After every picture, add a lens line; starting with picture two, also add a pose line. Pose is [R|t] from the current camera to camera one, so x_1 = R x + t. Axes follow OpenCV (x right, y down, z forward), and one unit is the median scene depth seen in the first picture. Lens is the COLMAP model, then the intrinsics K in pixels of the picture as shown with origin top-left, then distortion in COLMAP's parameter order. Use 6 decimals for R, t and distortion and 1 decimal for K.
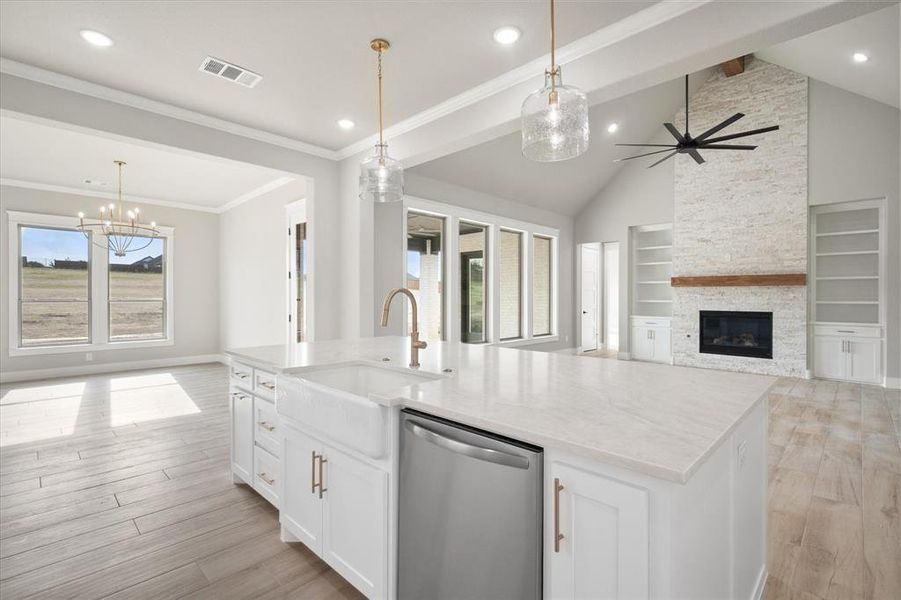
lens RADIAL K [[414.2, 0, 455.5], [0, 414.2, 298.5], [0, 0, 1]] dist [0.000706, 0.000011]
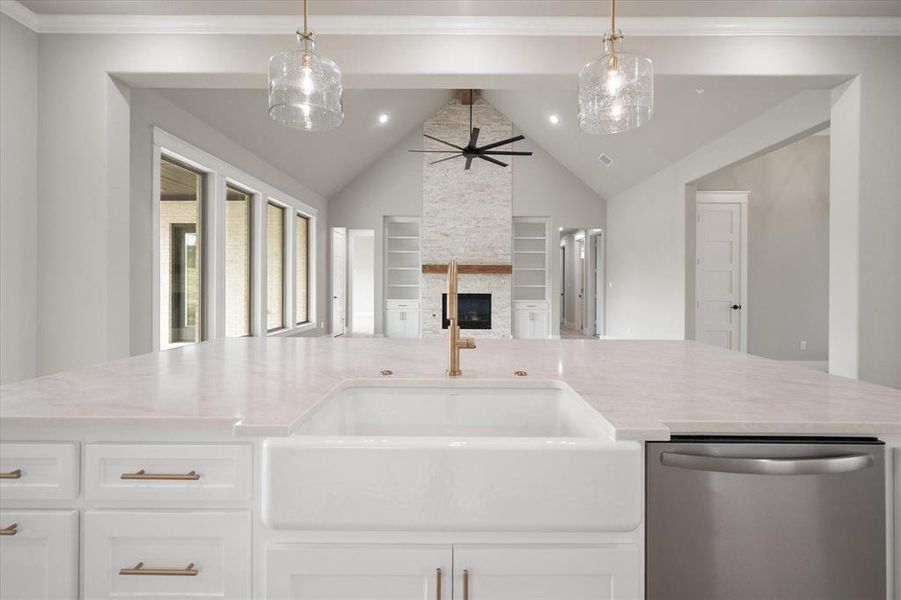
lens RADIAL K [[394.6, 0, 457.2], [0, 394.6, 284.9], [0, 0, 1]] dist [0.001392, -0.000720]
pose [[0.723409, -0.000117, 0.690420, -0.170735], [-0.001383, 0.999998, 0.001618, 0.003066], [-0.690419, -0.002125, 0.723407, 0.159453]]
